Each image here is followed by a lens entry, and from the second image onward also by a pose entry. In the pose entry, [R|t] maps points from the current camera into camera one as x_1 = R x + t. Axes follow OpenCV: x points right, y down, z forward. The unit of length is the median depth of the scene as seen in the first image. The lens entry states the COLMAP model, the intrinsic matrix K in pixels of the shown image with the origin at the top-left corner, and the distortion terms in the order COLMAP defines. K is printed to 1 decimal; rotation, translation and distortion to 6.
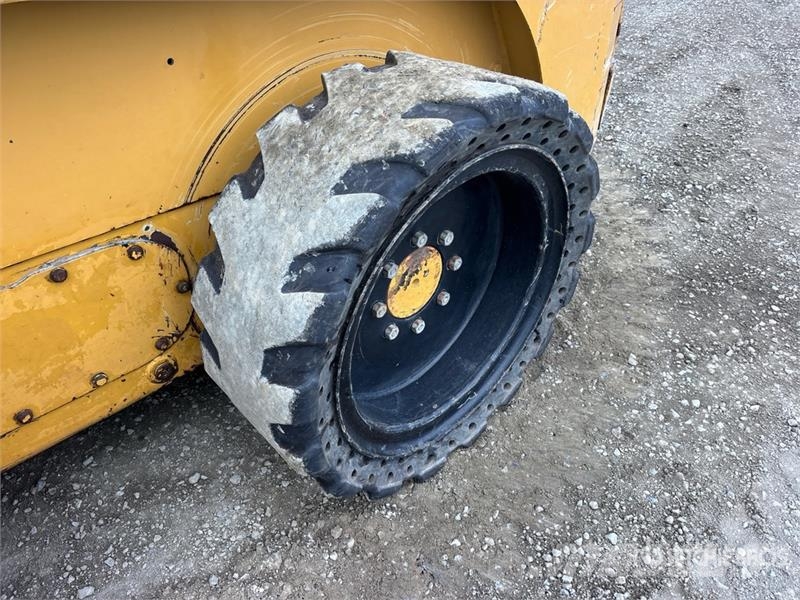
lens RADIAL K [[611.0, 0, 397.3], [0, 611.0, 304.8], [0, 0, 1]] dist [0.050769, -0.057791]
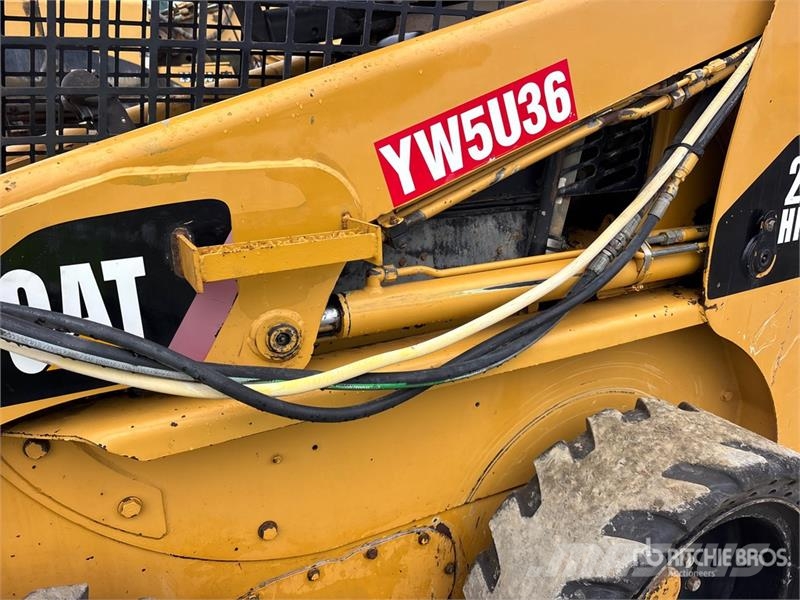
lens RADIAL K [[611.0, 0, 397.3], [0, 611.0, 304.8], [0, 0, 1]] dist [0.050769, -0.057791]
pose [[0.954673, 0.055756, -0.292388, -0.146425], [-0.152310, 0.935463, -0.318922, -0.135199], [0.255736, 0.348999, 0.901553, -0.353951]]
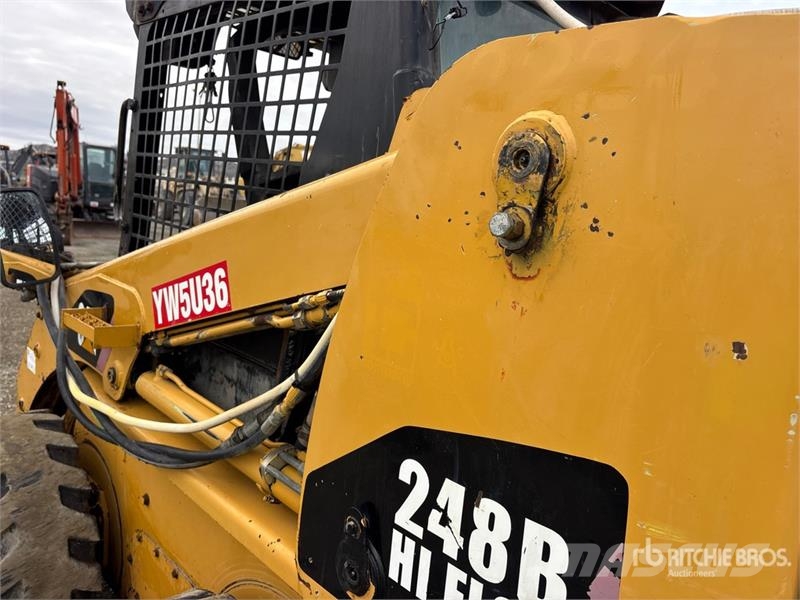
lens RADIAL K [[608.3, 0, 401.7], [0, 608.3, 296.9], [0, 0, 1]] dist [0.054698, -0.073625]
pose [[0.018672, 0.143292, -0.989504, 1.129847], [-0.687152, 0.720741, 0.091405, -1.266941], [0.726274, 0.678233, 0.111921, 0.741393]]
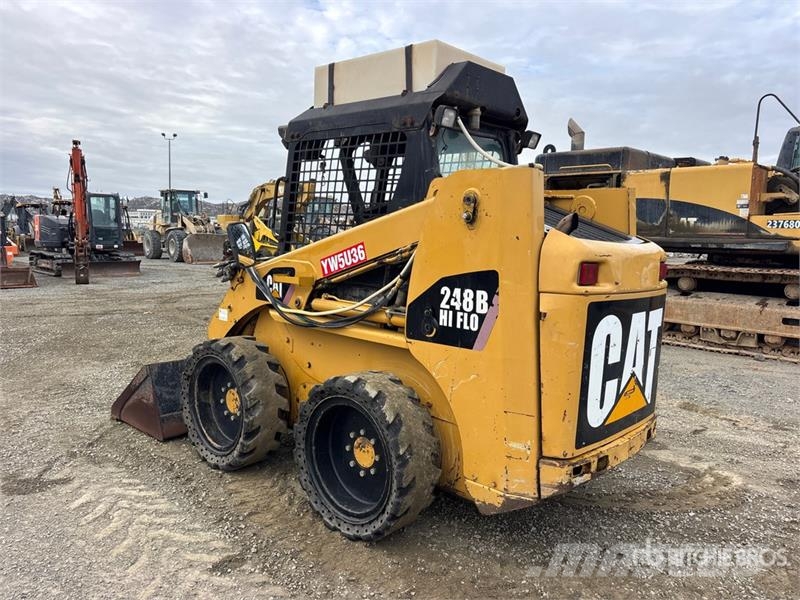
lens RADIAL K [[594.7, 0, 400.0], [0, 594.7, 300.0], [0, 0, 1]] dist [0.136434, -0.218559]
pose [[0.069656, 0.105530, -0.991973, 3.256521], [-0.636208, 0.770615, 0.037307, -0.943893], [0.768367, 0.628502, 0.120817, 0.517926]]
